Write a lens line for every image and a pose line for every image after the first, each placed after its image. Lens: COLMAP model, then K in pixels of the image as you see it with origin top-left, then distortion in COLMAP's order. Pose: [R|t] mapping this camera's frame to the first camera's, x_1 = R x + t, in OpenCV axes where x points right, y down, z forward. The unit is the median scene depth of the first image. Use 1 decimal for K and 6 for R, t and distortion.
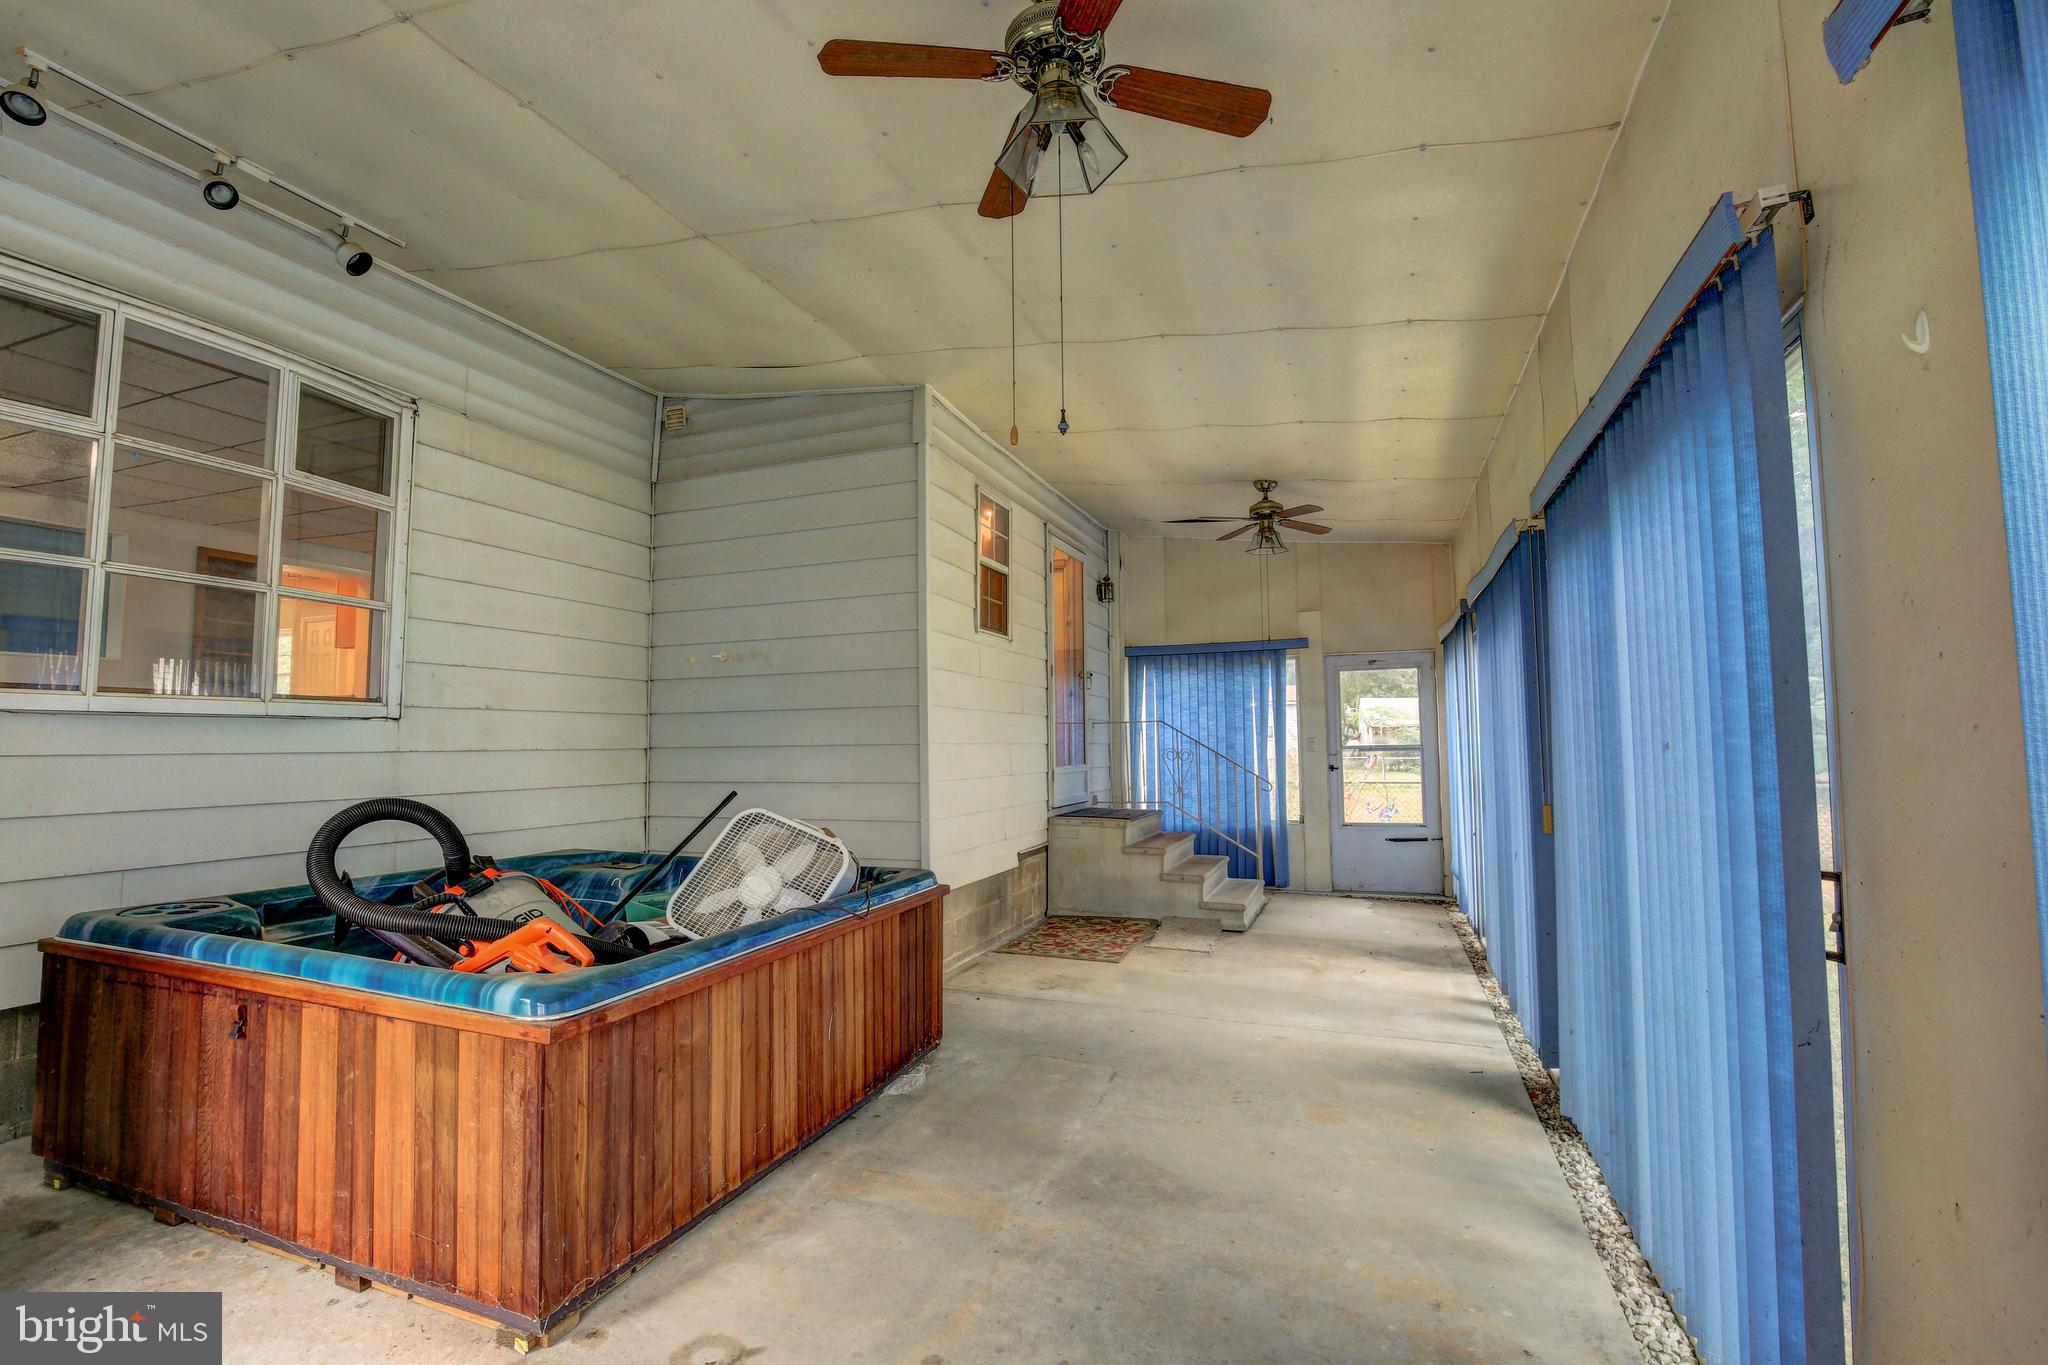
lens RADIAL K [[935.0, 0, 1014.7], [0, 935.0, 676.6], [0, 0, 1]] dist [-0.027477, 0.002654]
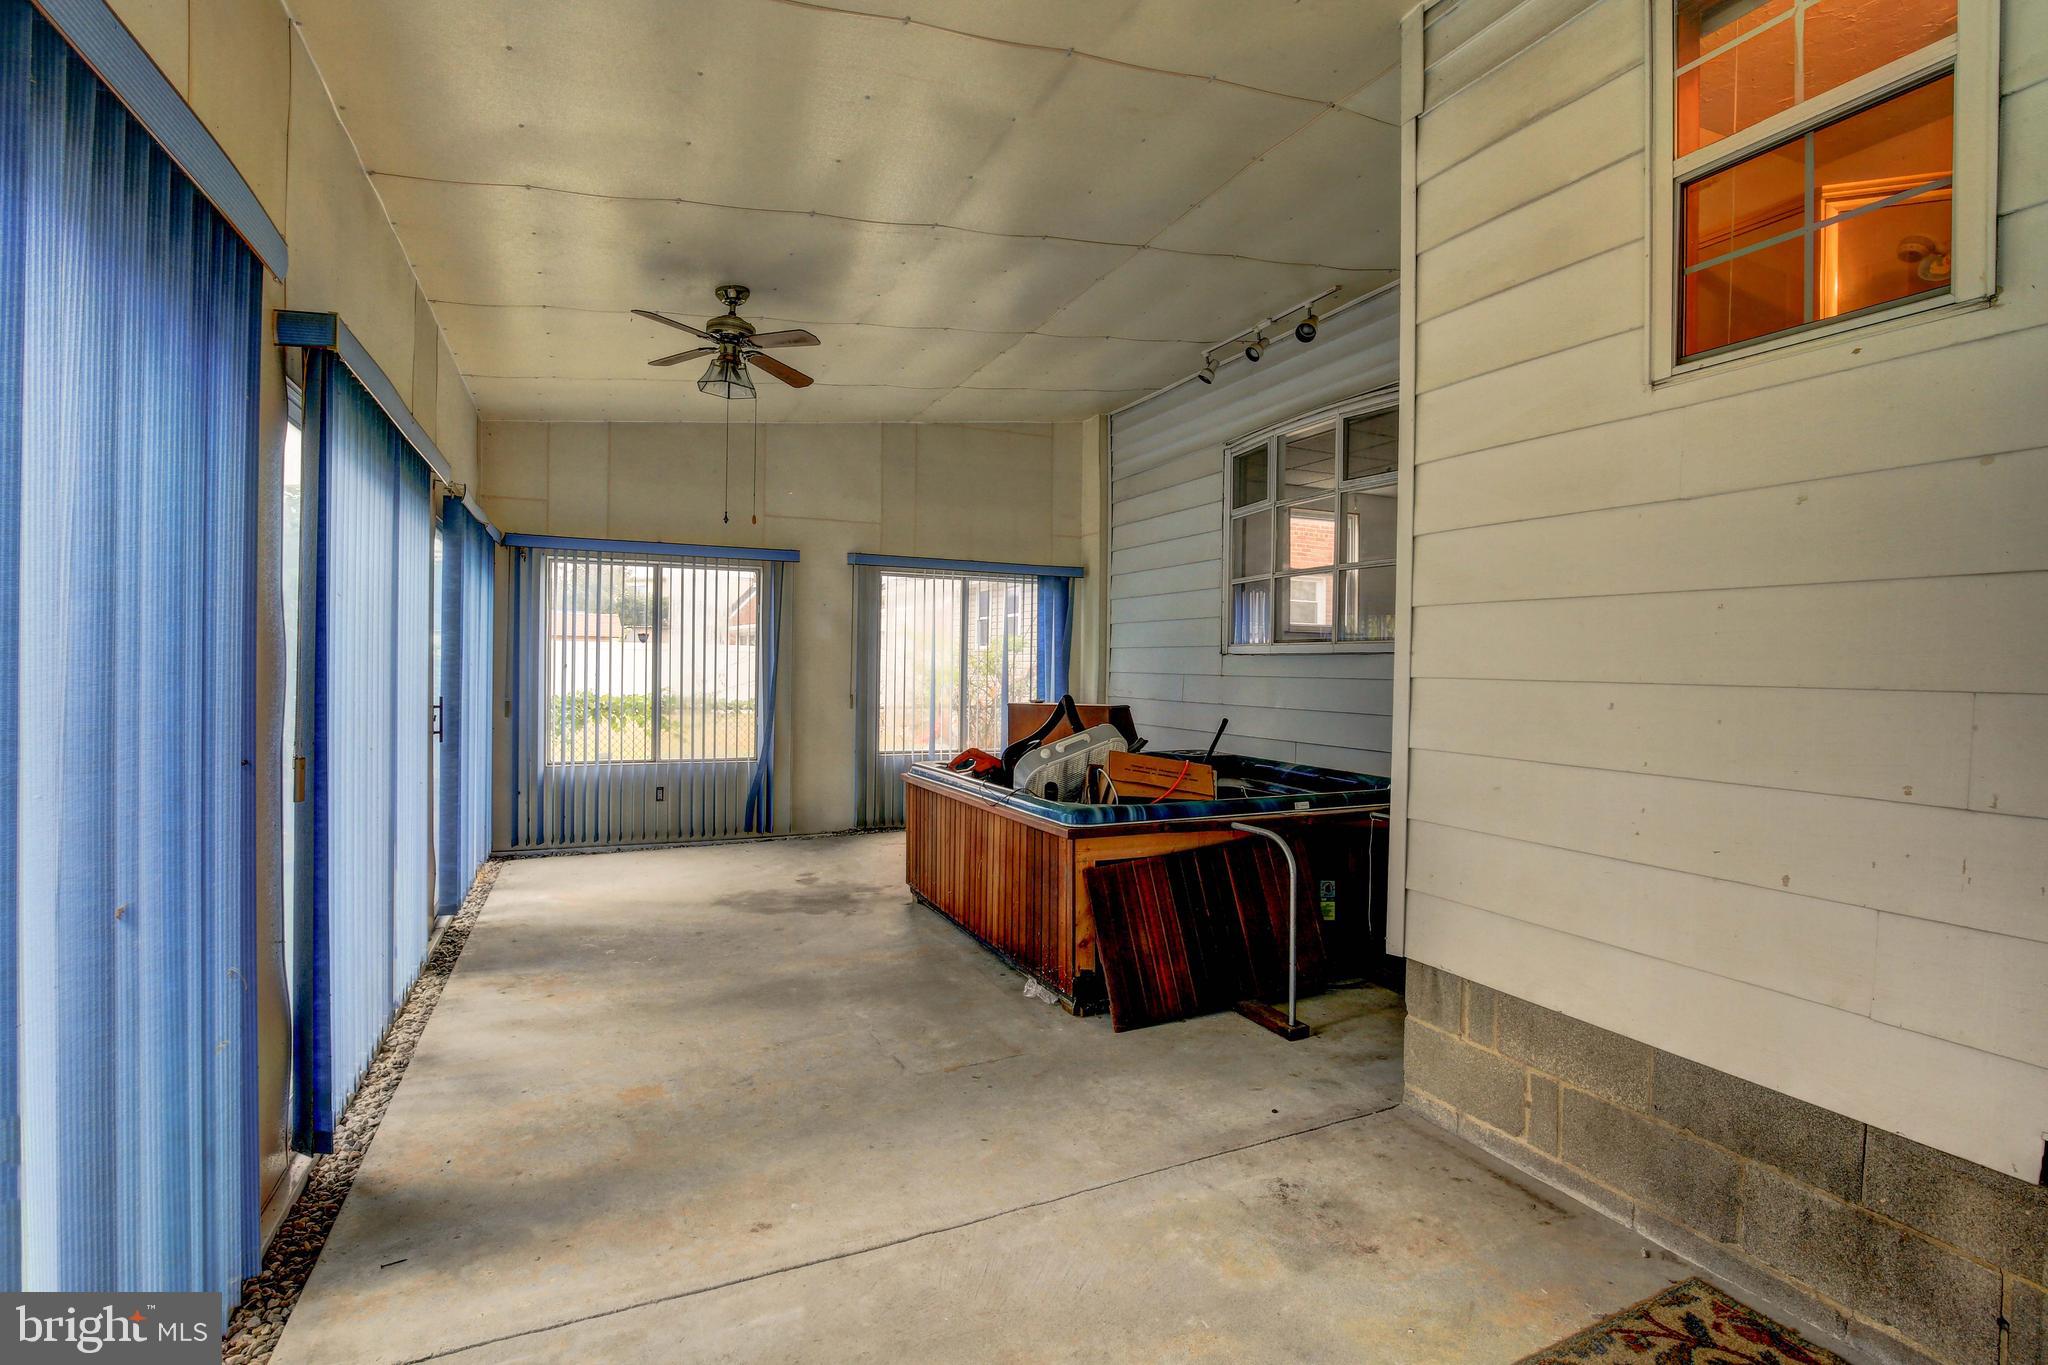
lens RADIAL K [[935.0, 0, 1016.1], [0, 935.0, 678.5], [0, 0, 1]] dist [-0.027477, 0.002654]
pose [[-0.704565, 0.006005, -0.709615, 0.652549], [0.040549, 0.998671, -0.031810, 0.114040], [0.708480, -0.051187, -0.703872, 1.747858]]
